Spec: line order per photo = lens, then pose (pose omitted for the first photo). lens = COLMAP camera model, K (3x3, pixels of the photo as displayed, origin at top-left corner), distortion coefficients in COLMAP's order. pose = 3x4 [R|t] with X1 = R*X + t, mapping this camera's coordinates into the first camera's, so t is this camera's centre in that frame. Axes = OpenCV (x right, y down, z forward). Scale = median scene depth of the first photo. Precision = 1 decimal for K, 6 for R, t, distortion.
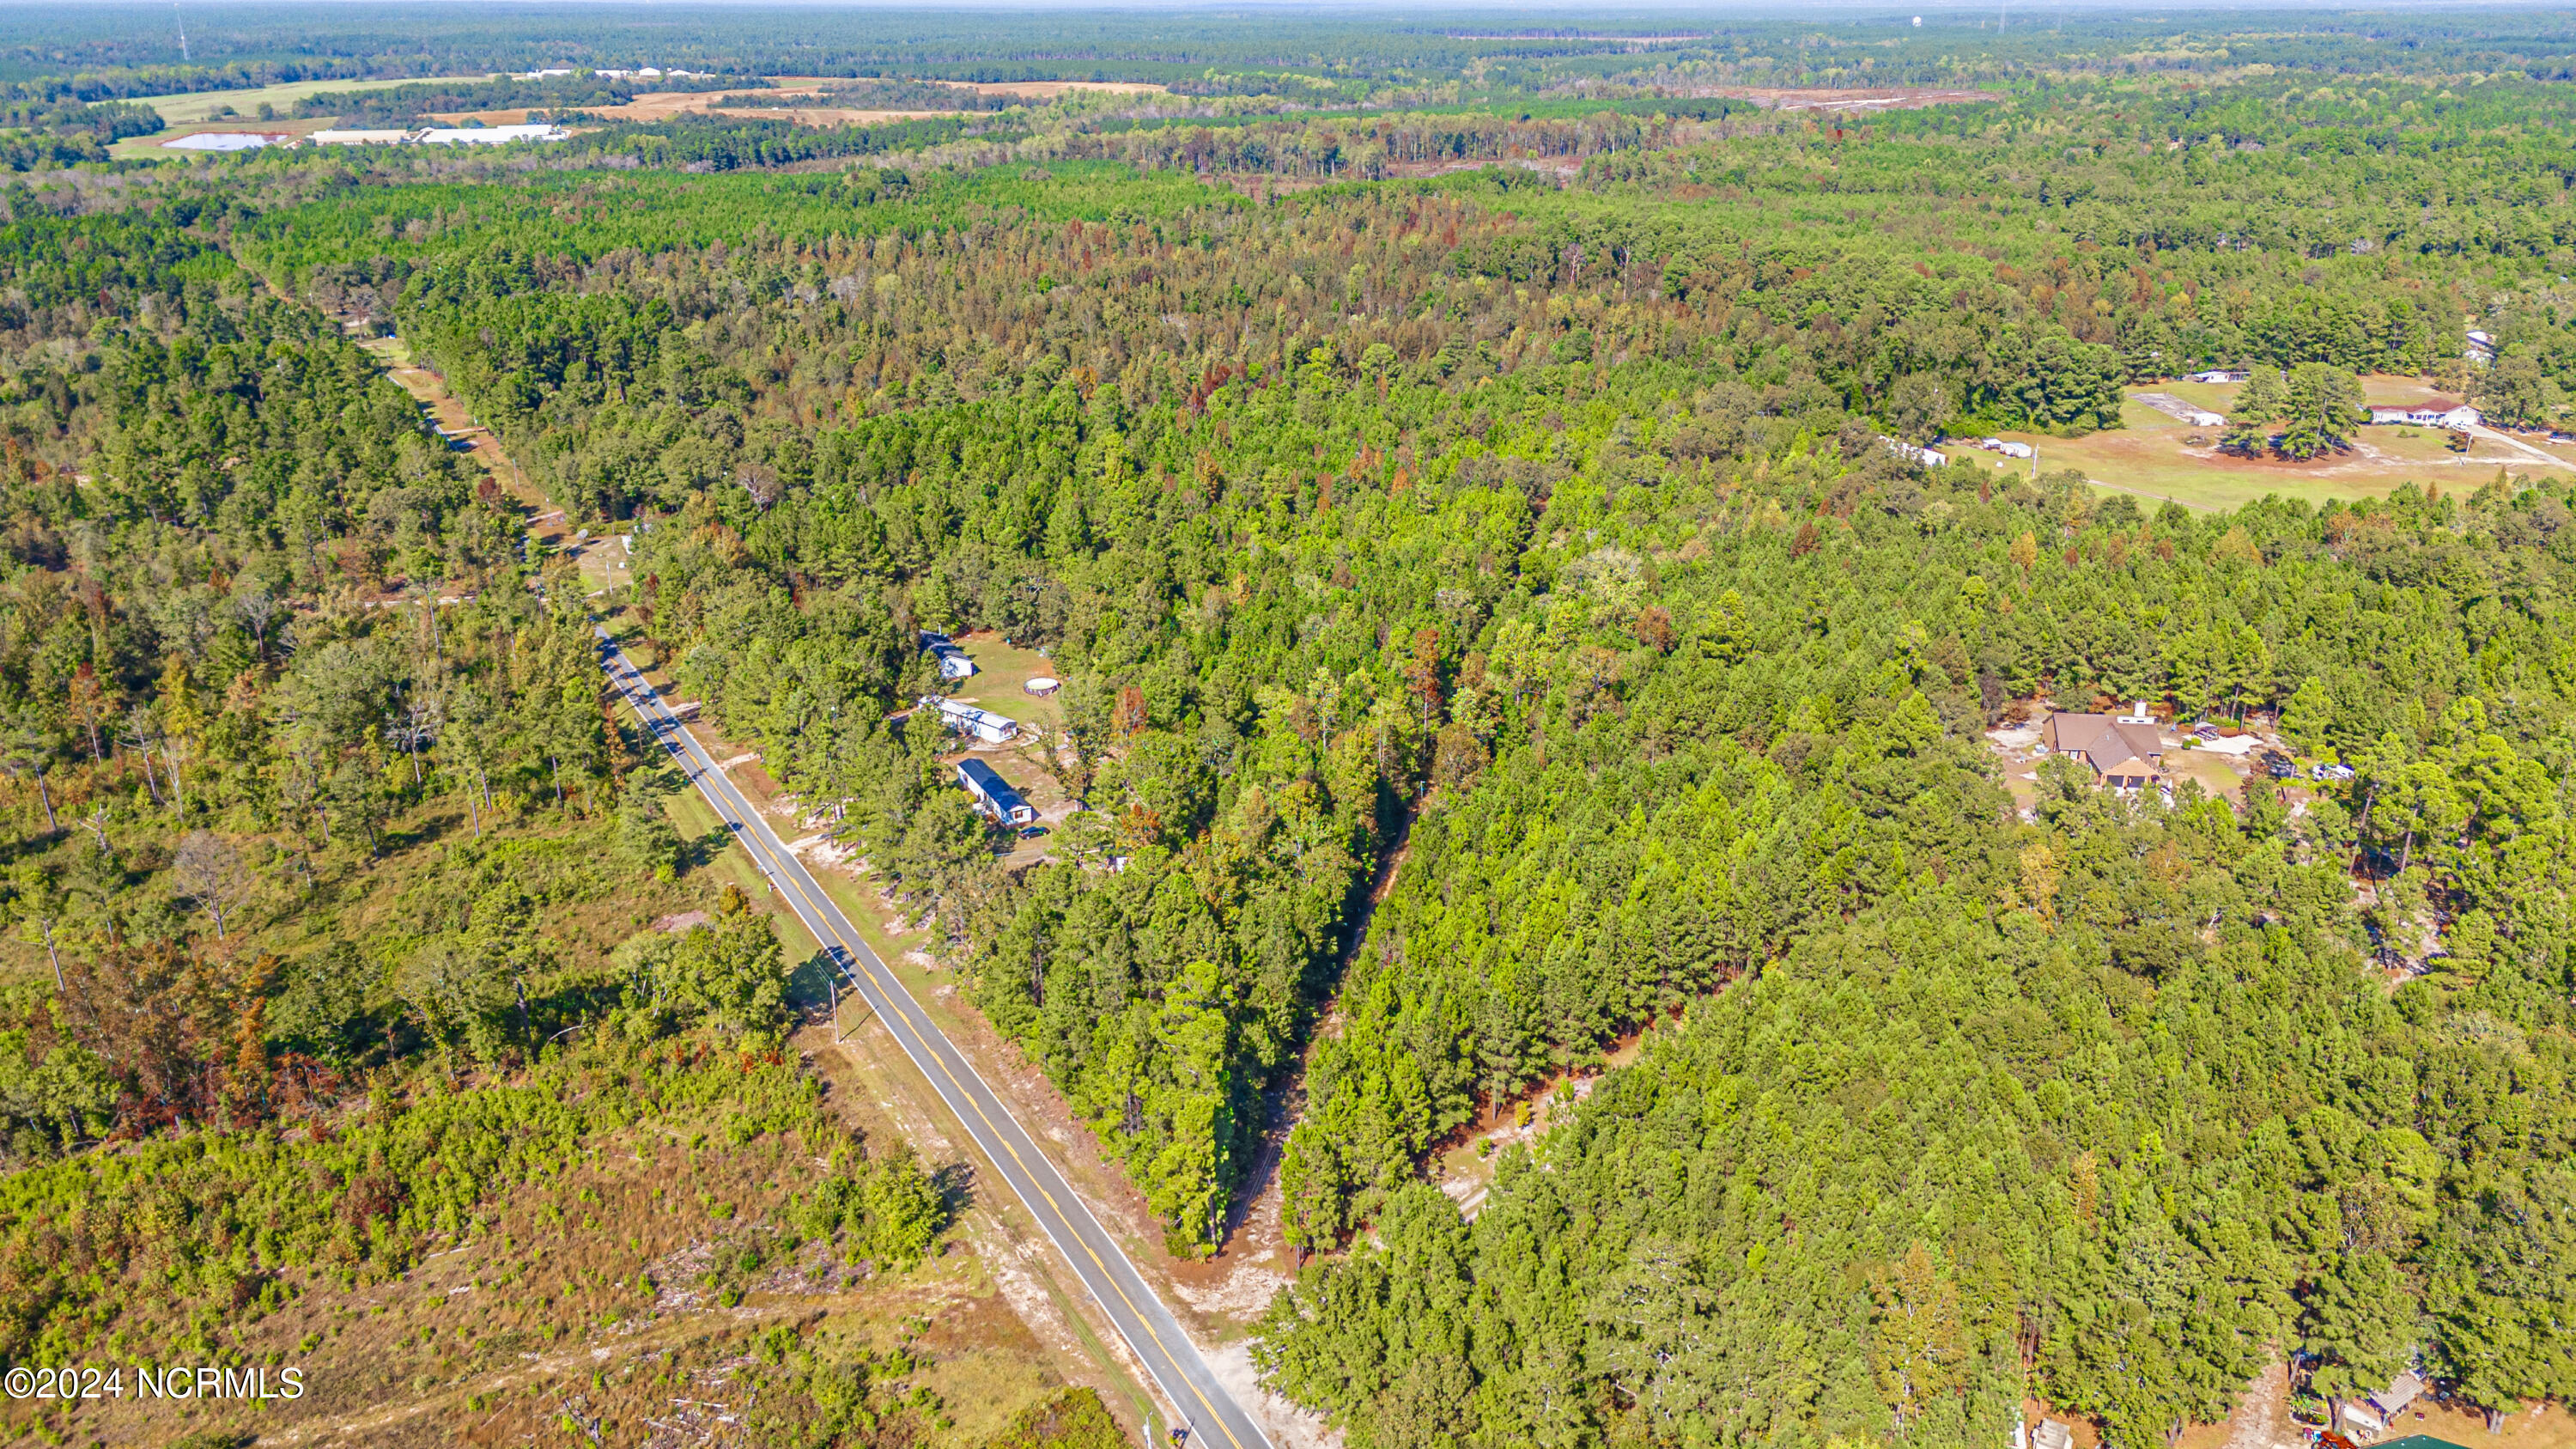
lens RADIAL K [[1881.0, 0, 1288.0], [0, 1881.0, 724.5], [0, 0, 1]] dist [0.066130, -0.068538]
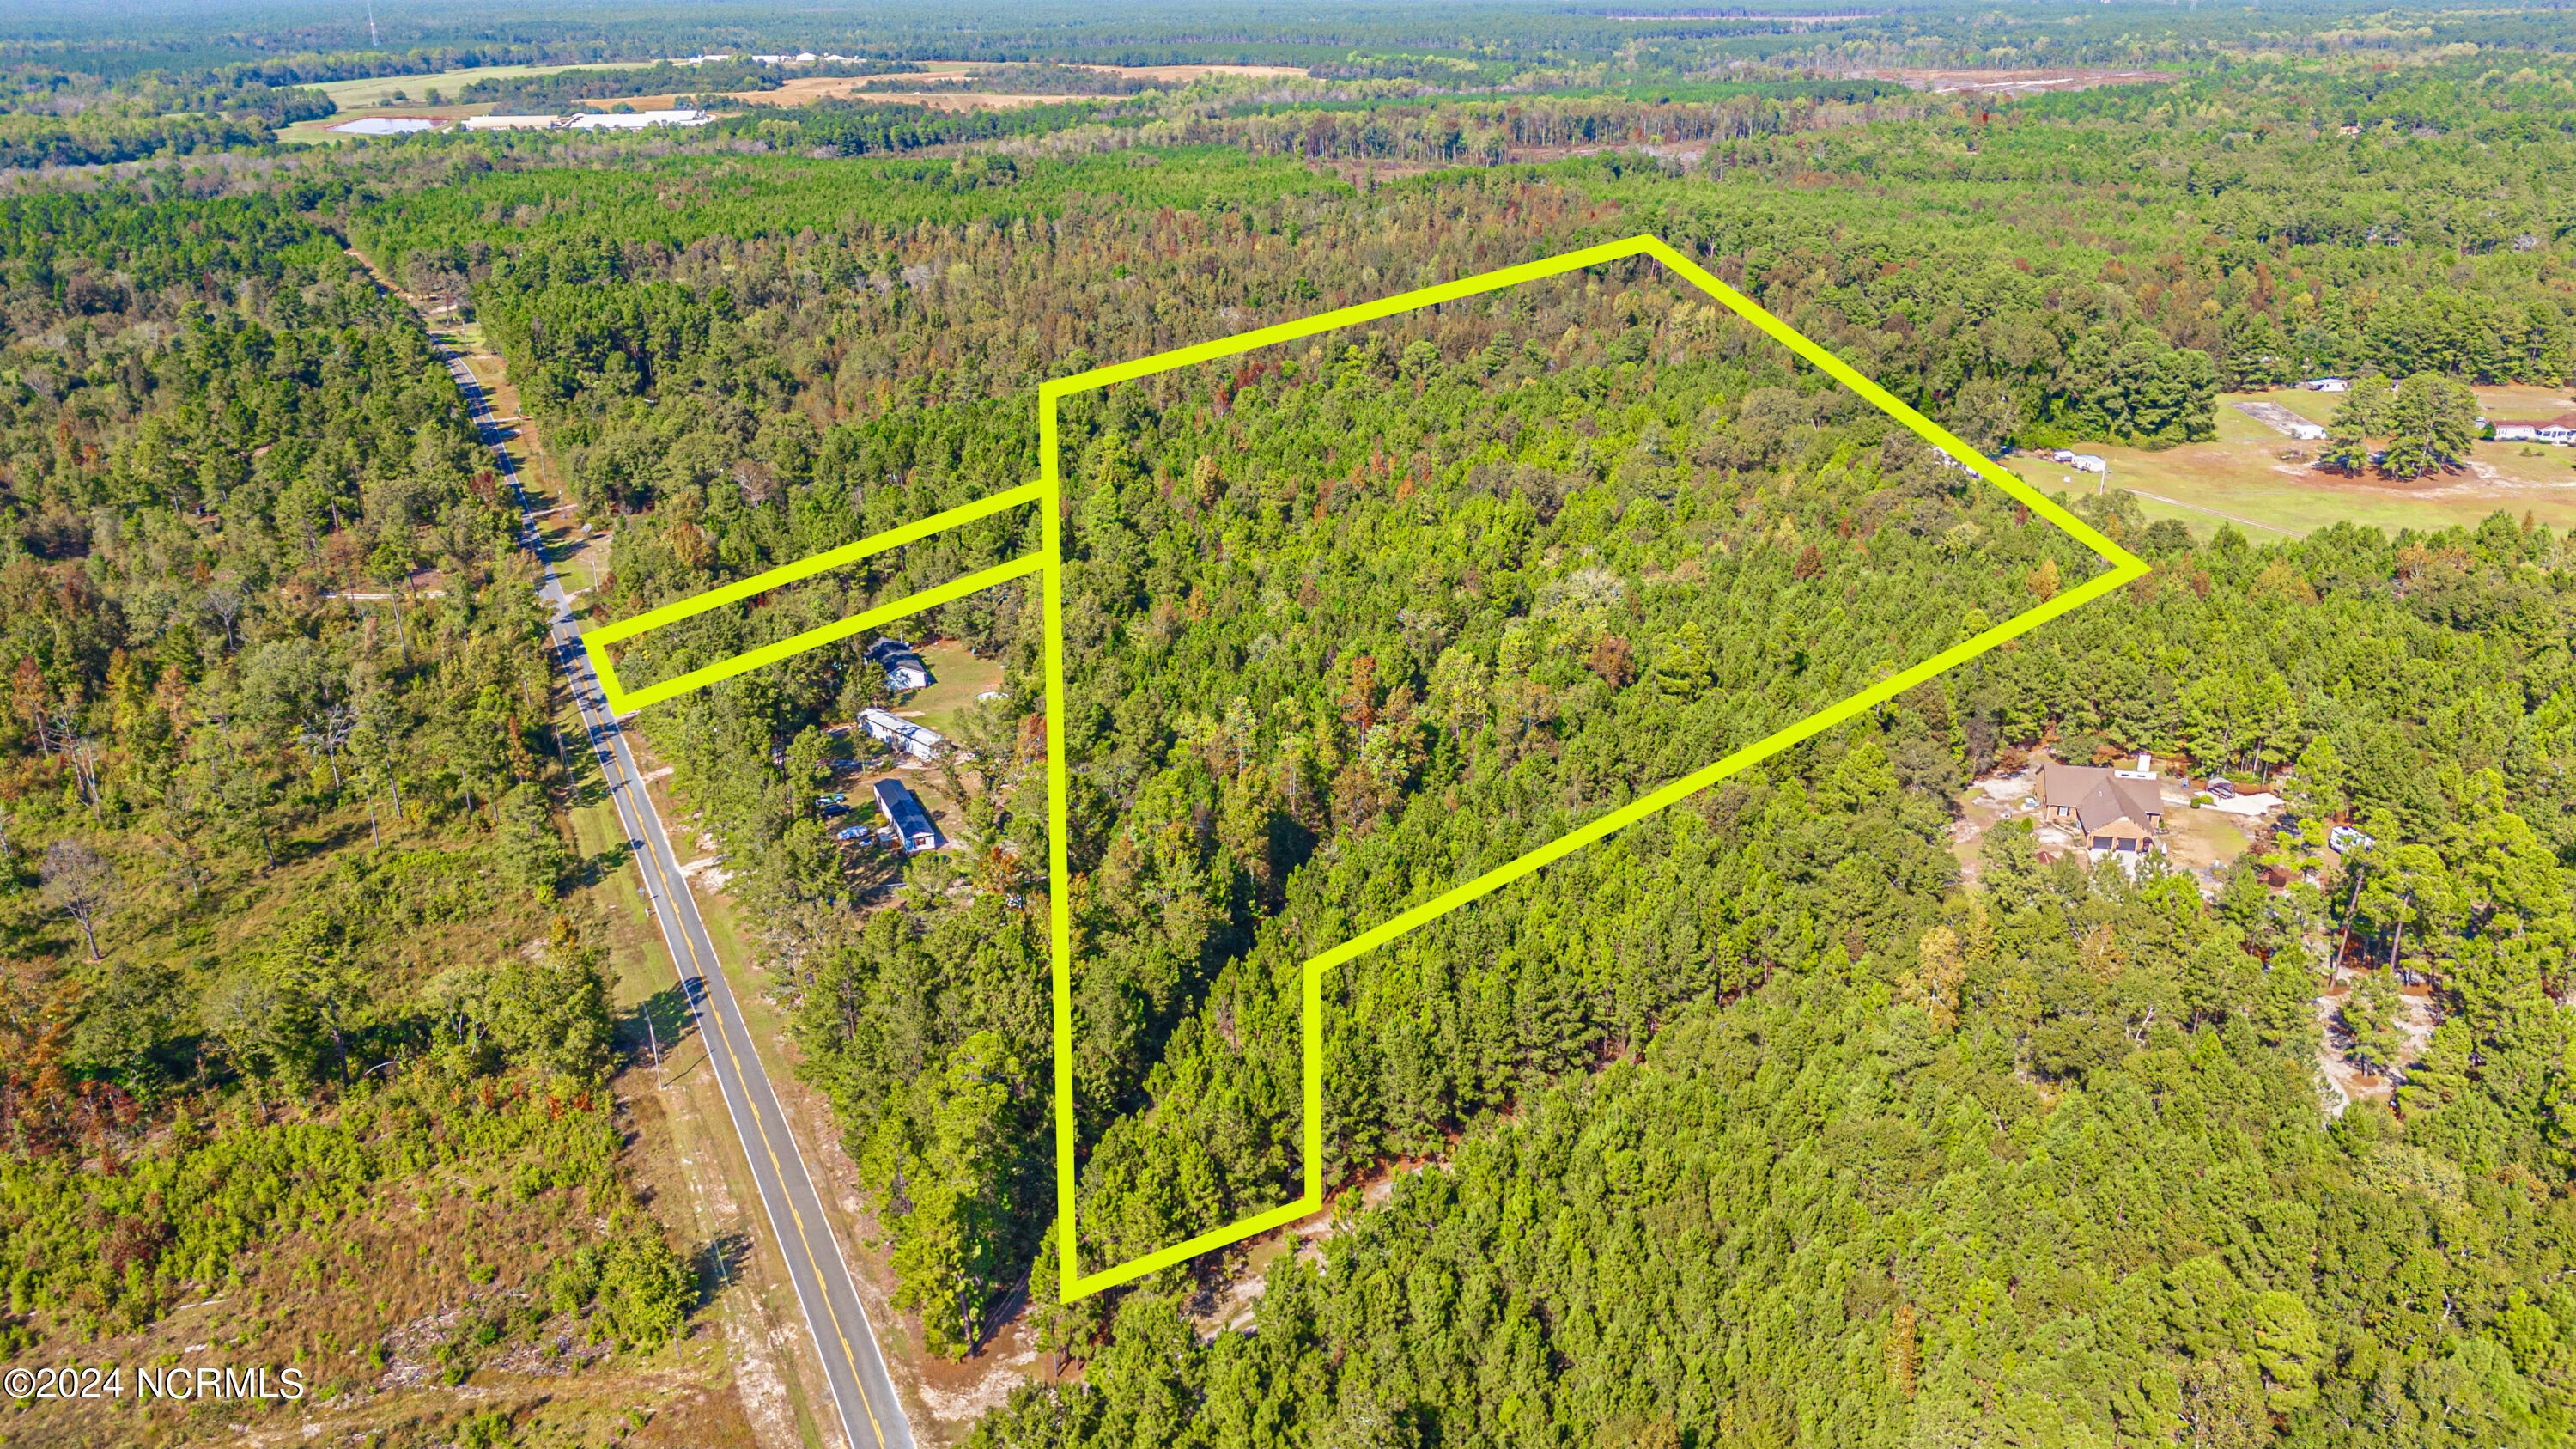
lens RADIAL K [[1881.0, 0, 1288.0], [0, 1881.0, 724.5], [0, 0, 1]] dist [0.066130, -0.068538]
pose [[0.996254, 0.026427, -0.082341, 0.079510], [-0.025719, 0.999623, 0.009648, -0.017015], [0.082565, -0.007494, 0.996557, 0.040736]]
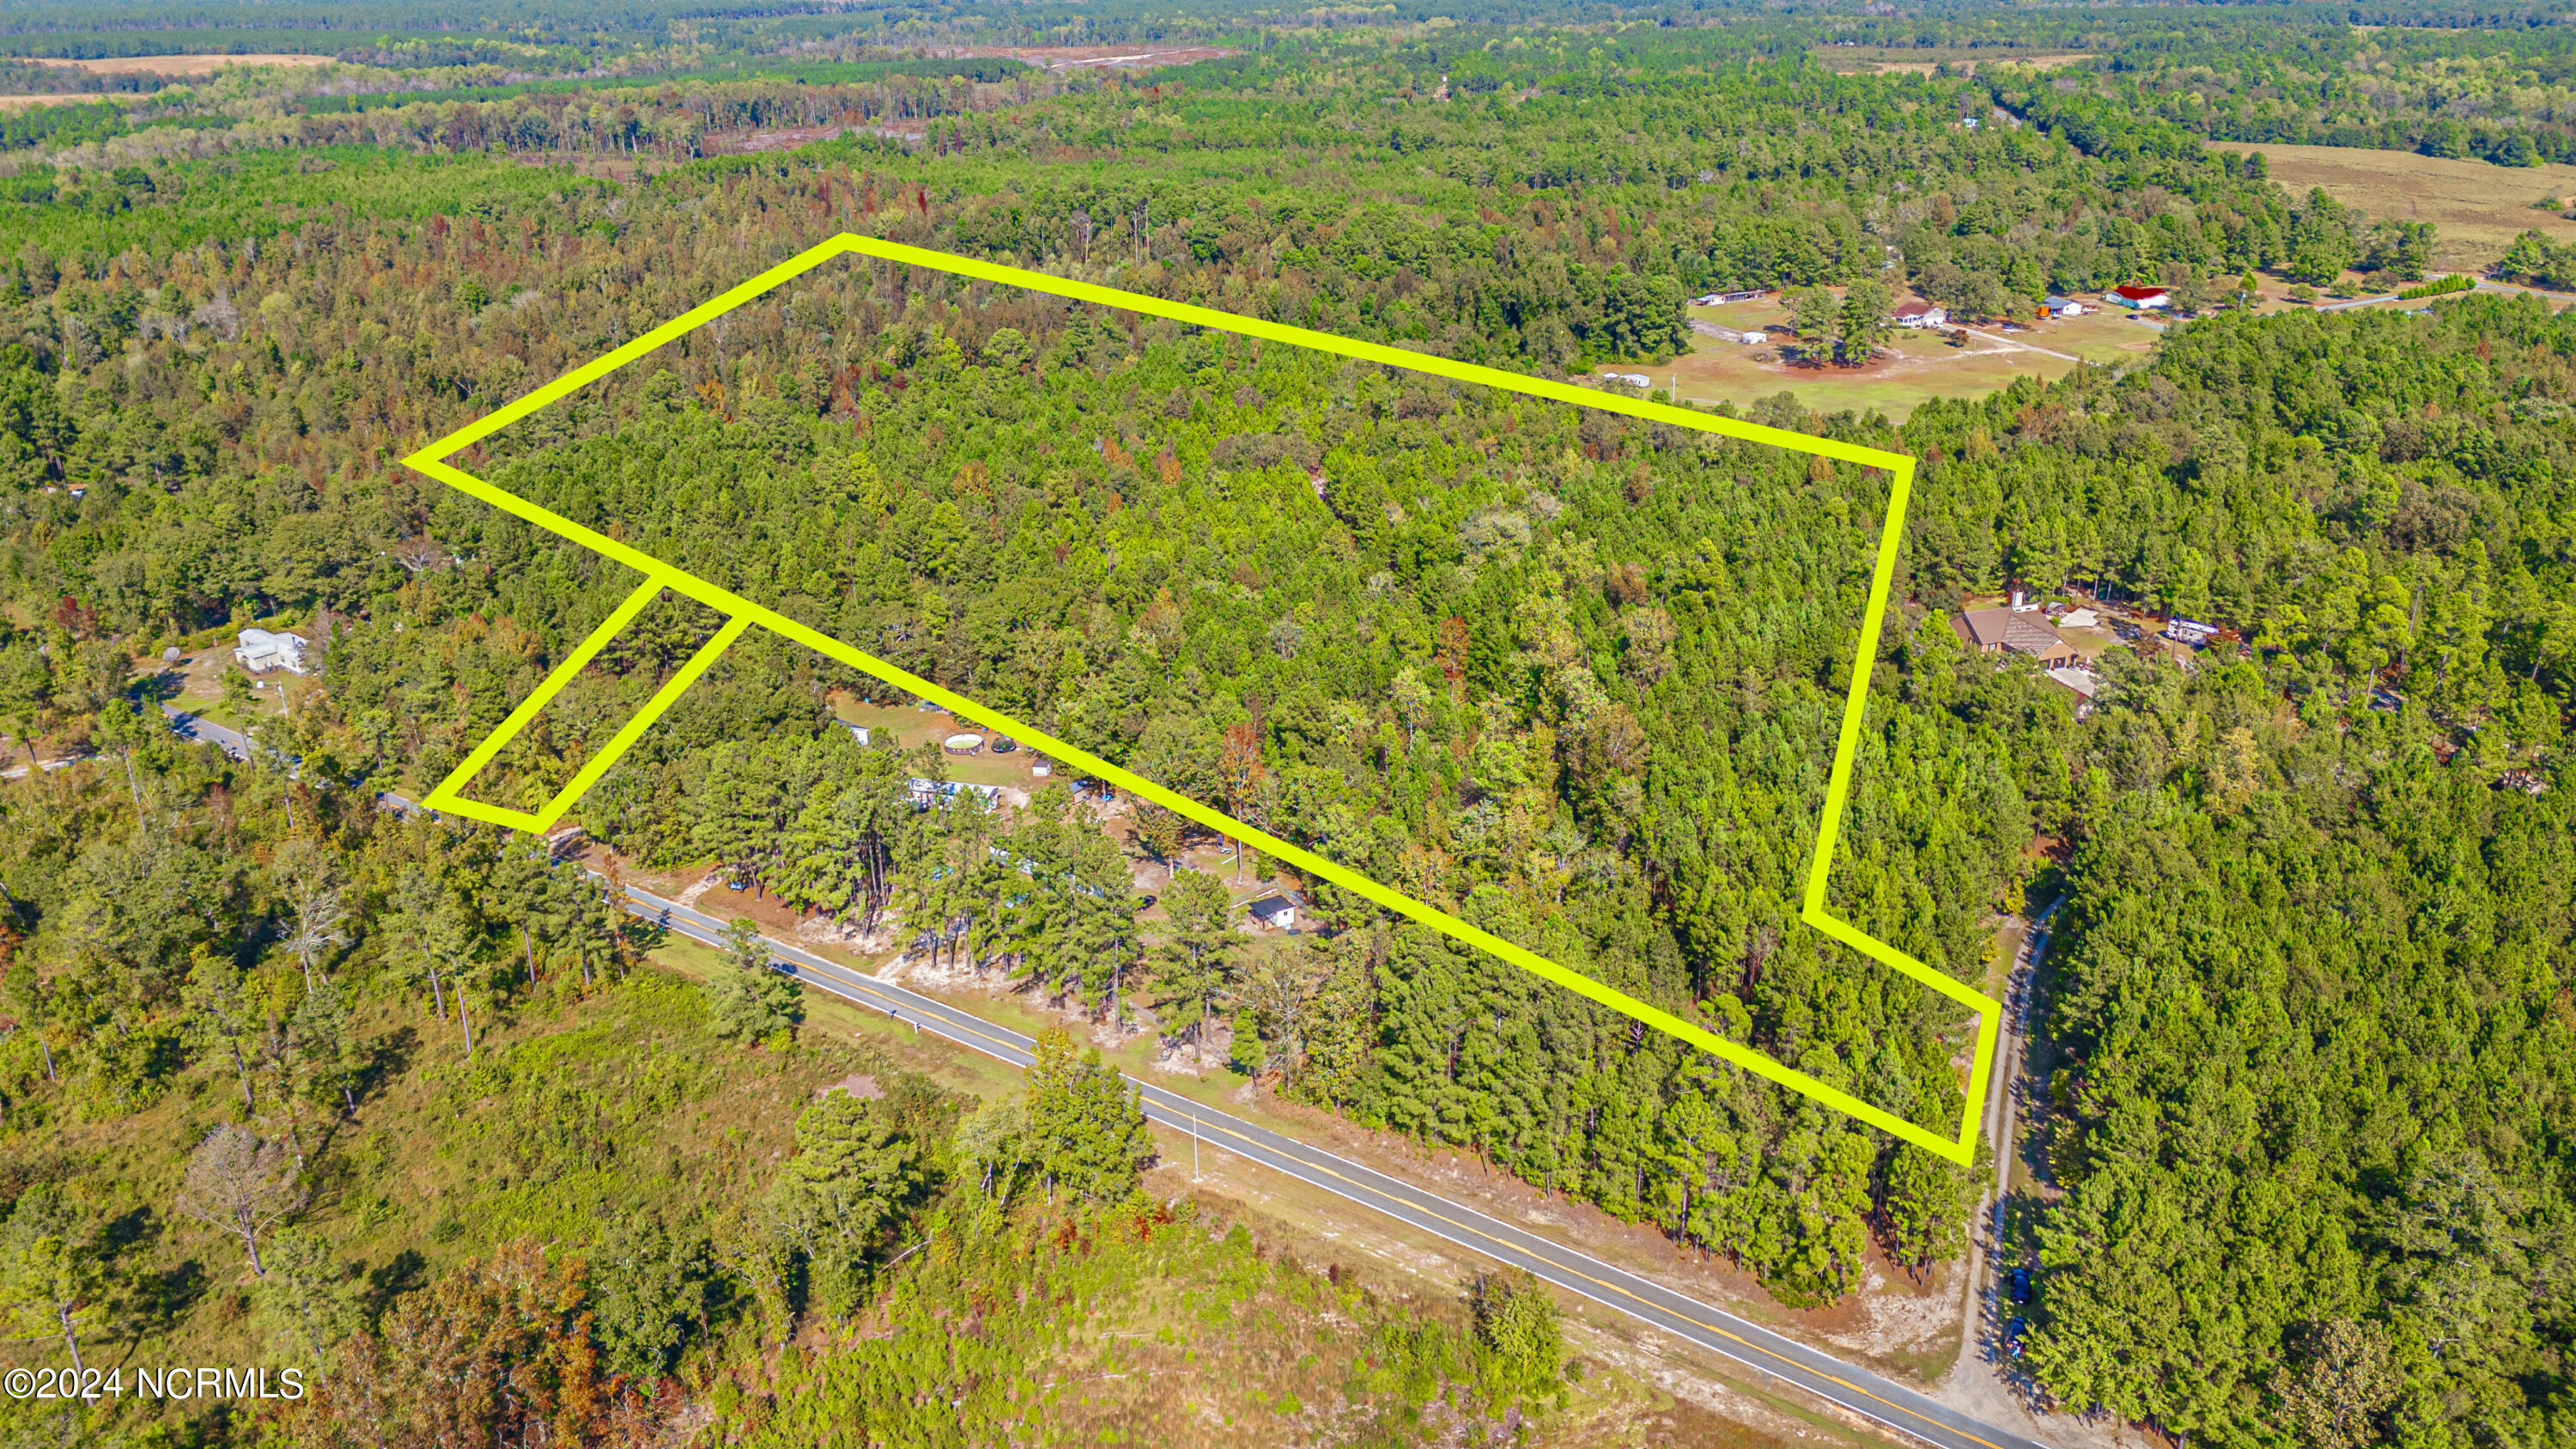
lens RADIAL K [[1881.0, 0, 1288.0], [0, 1881.0, 724.5], [0, 0, 1]] dist [0.066130, -0.068538]
pose [[0.909062, -0.163062, 0.383428, -0.264078], [0.155812, 0.986514, 0.050127, -0.039896], [-0.386431, 0.014174, 0.922209, 0.097774]]
